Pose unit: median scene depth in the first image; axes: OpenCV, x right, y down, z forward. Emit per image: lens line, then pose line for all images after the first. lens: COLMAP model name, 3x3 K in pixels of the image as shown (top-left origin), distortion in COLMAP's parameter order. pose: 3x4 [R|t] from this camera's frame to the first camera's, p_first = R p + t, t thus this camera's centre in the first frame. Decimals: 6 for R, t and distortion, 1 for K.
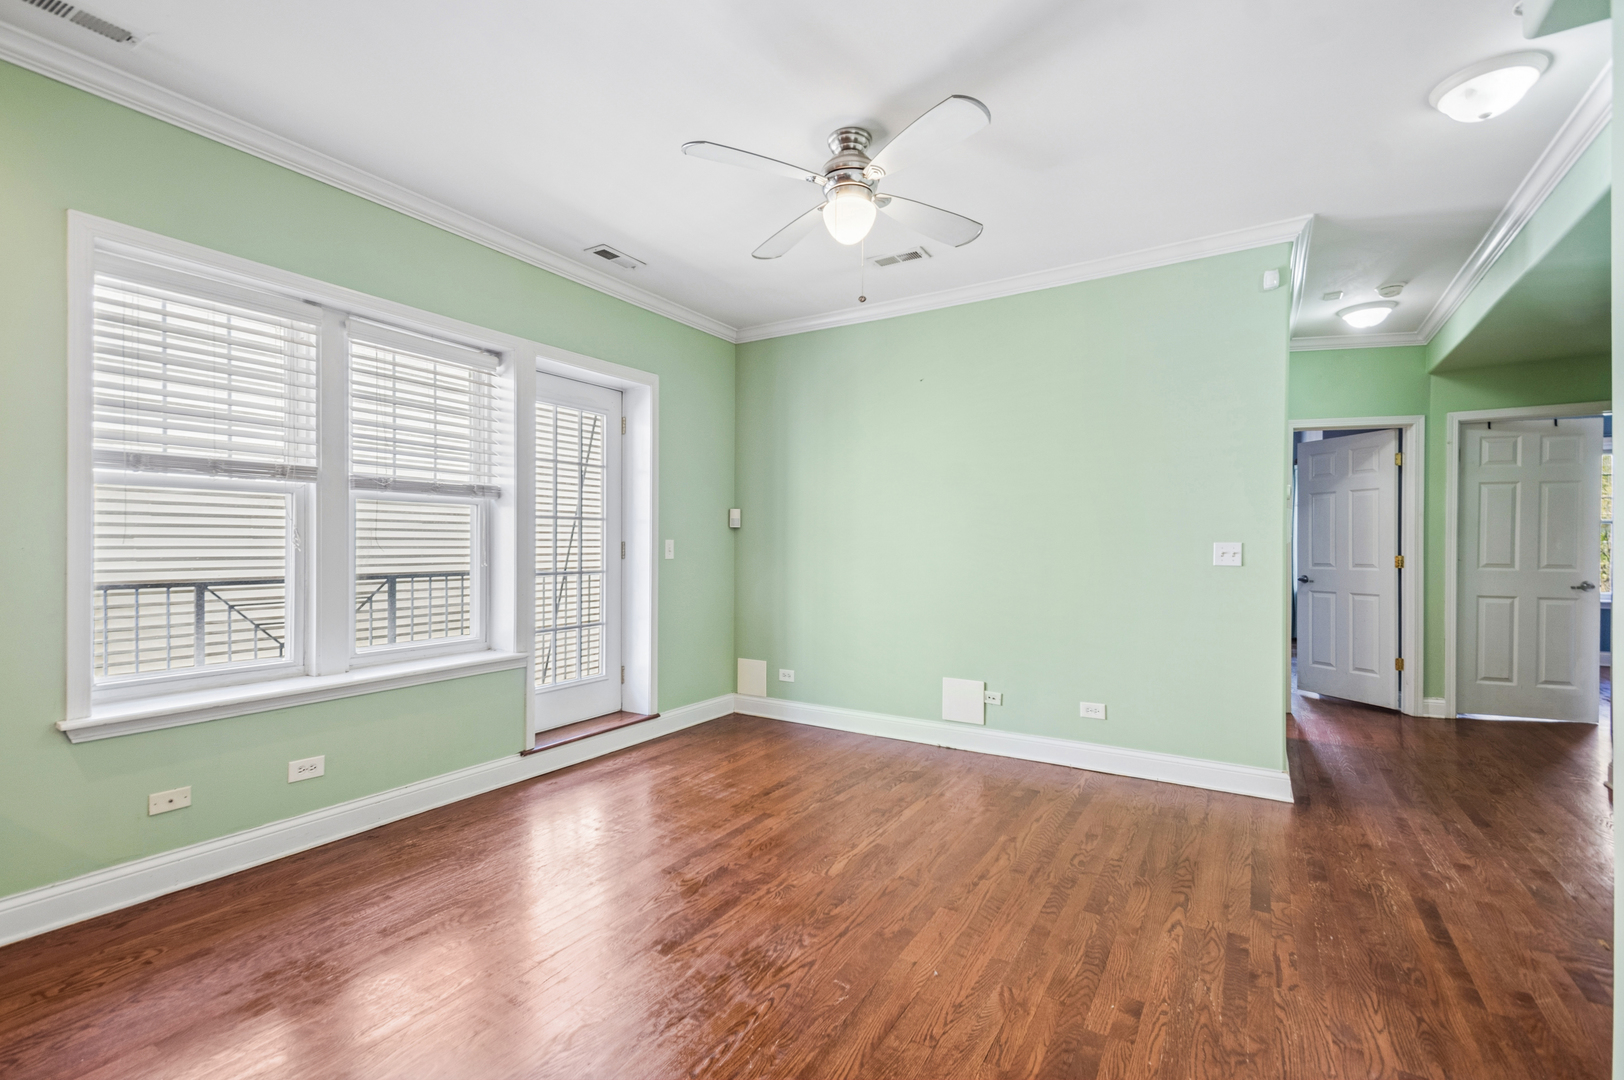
lens RADIAL K [[714.2, 0, 805.8], [0, 714.2, 546.4], [0, 0, 1]] dist [0.024874, -0.013265]
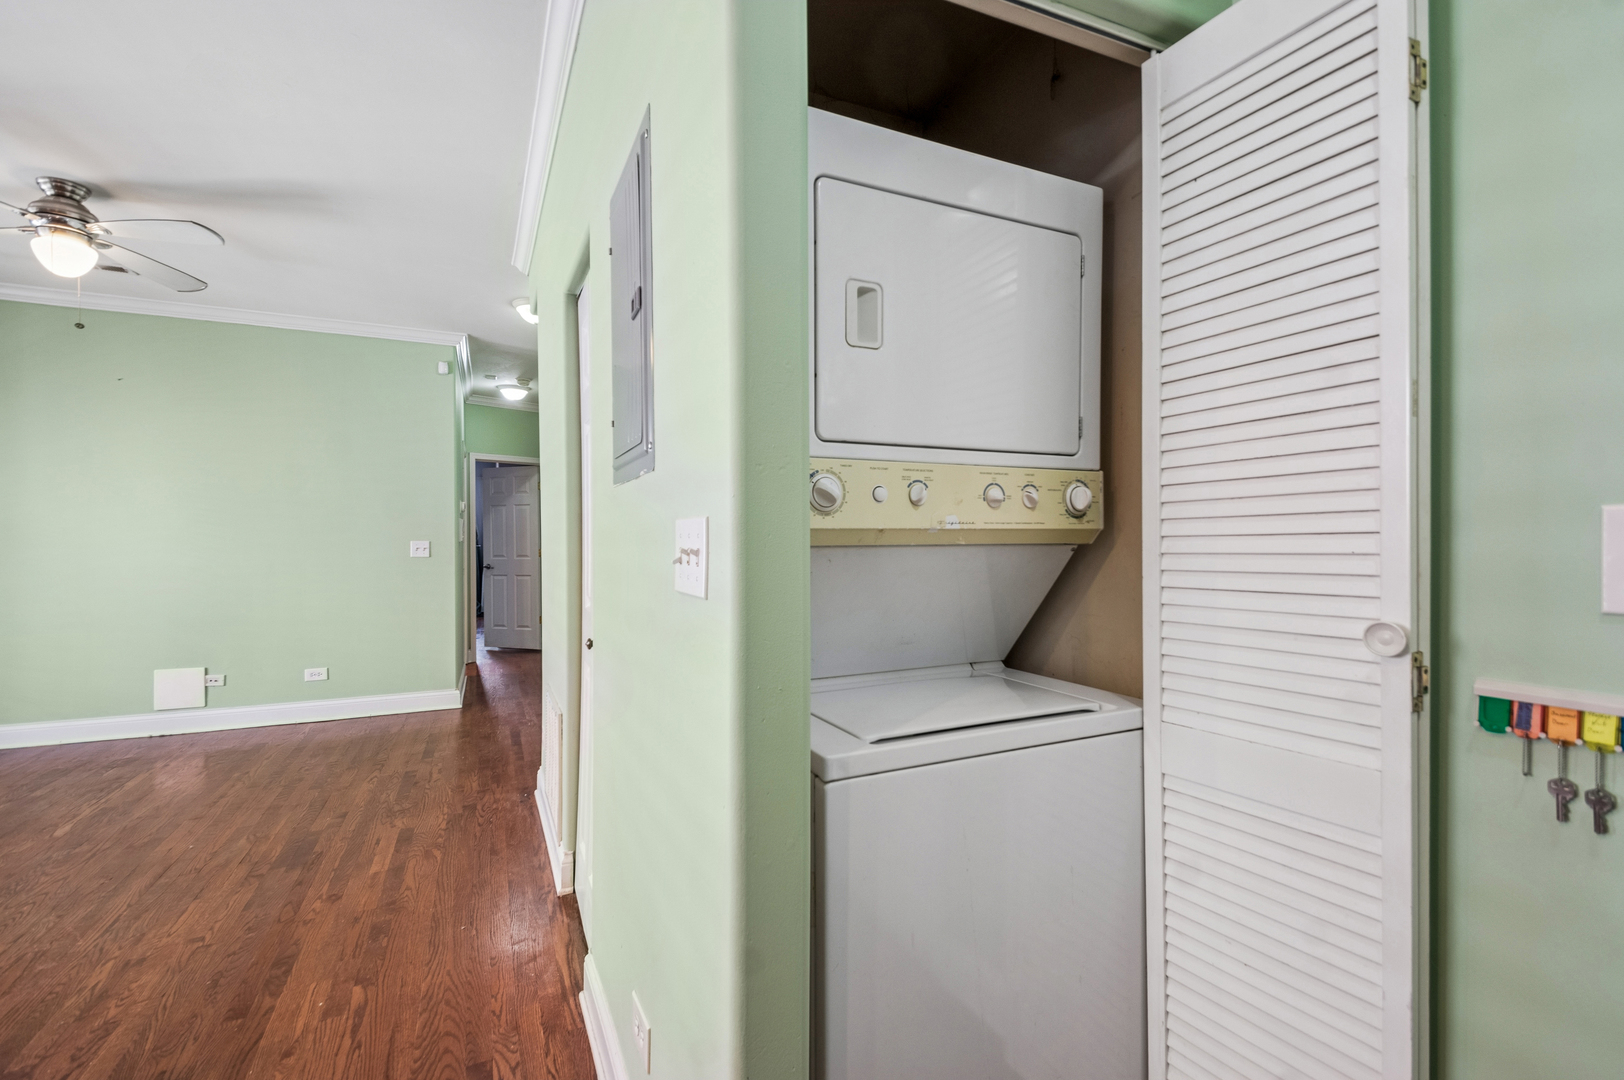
lens RADIAL K [[714.2, 0, 805.8], [0, 714.2, 546.4], [0, 0, 1]] dist [0.024874, -0.013265]
pose [[0.559326, -0.013407, 0.828839, -0.192588], [0.008119, 0.999910, 0.010695, -0.003458], [-0.828908, 0.000748, 0.559385, -0.492646]]
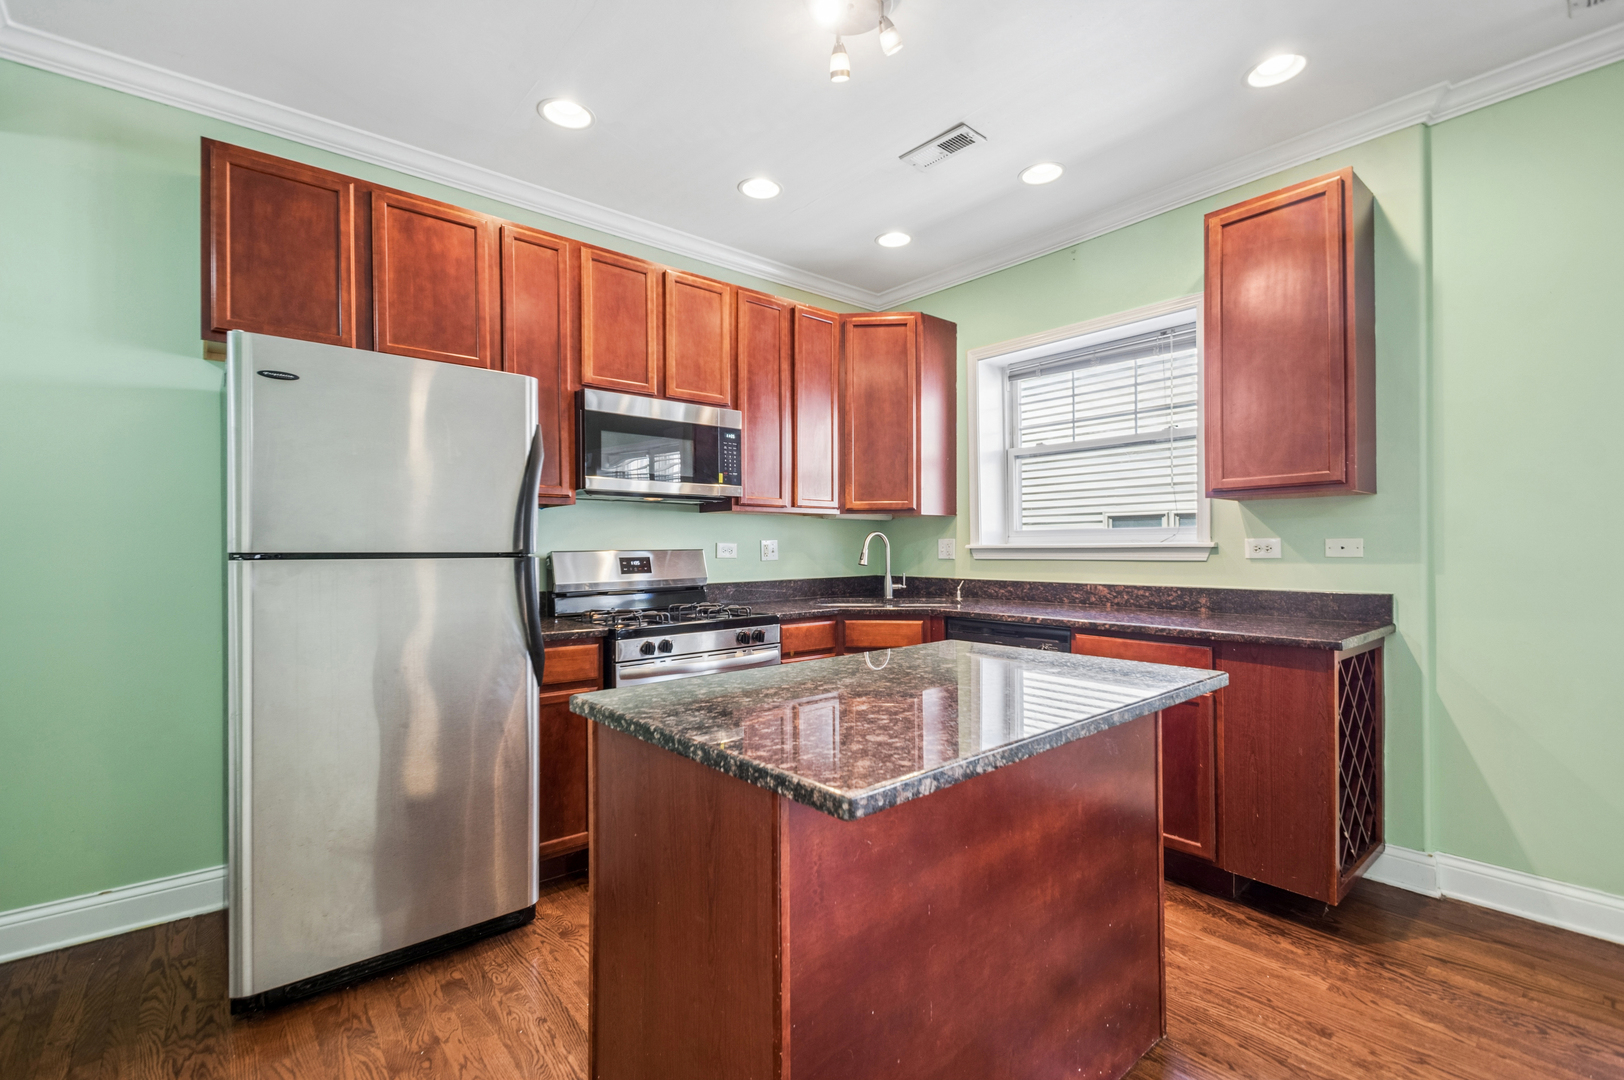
lens RADIAL K [[714.2, 0, 805.8], [0, 714.2, 546.4], [0, 0, 1]] dist [0.024874, -0.013265]
pose [[-0.311739, 0.000559, -0.950168, 0.125386], [0.004782, 0.999988, -0.000981, -0.002389], [0.950156, -0.004849, -0.311738, 0.153476]]
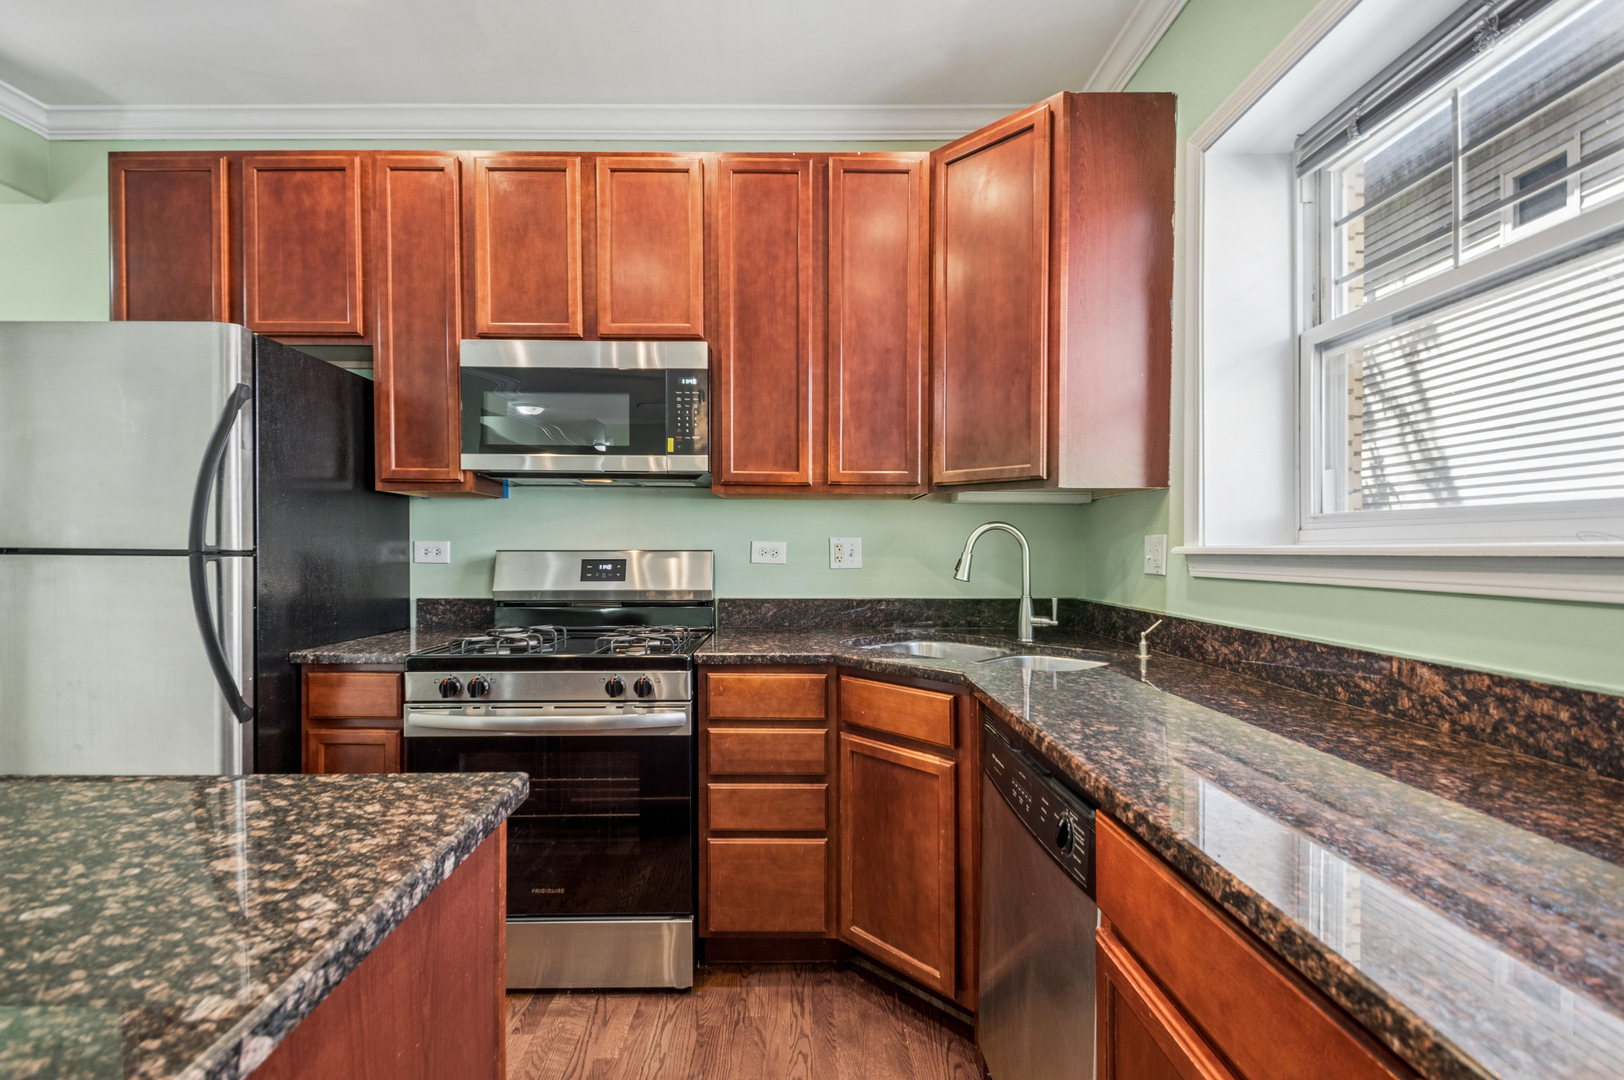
lens RADIAL K [[721.7, 0, 796.6], [0, 721.7, 557.8], [0, 0, 1]] dist [0.031362, -0.017021]
pose [[-0.850564, 0.003266, -0.525861, -0.518894], [-0.003882, 0.999914, 0.012490, -0.001803], [0.525857, 0.012665, -0.850479, 0.373294]]
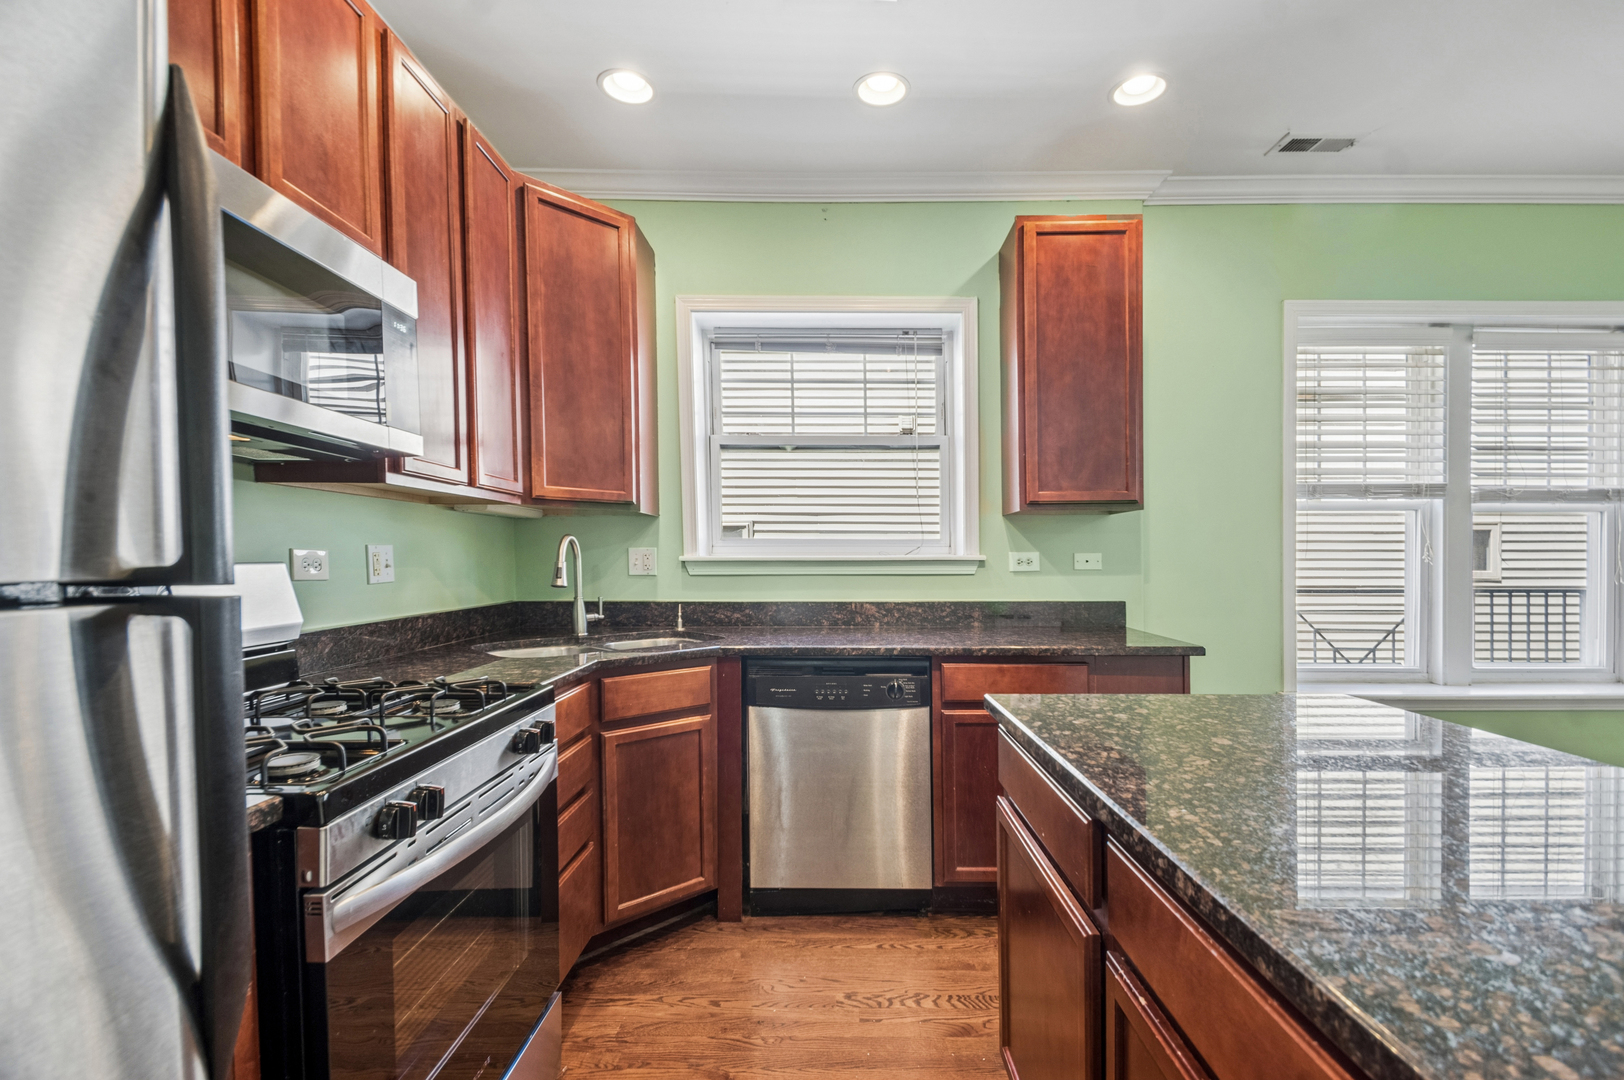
lens RADIAL K [[736.5, 0, 835.1], [0, 736.5, 565.3], [0, 0, 1]] dist [0.033538, -0.017077]
pose [[0.530186, 0.009438, -0.847829, -0.210853], [-0.000338, 0.999940, 0.010920, -0.003487], [0.847881, -0.005503, 0.530158, -0.283617]]
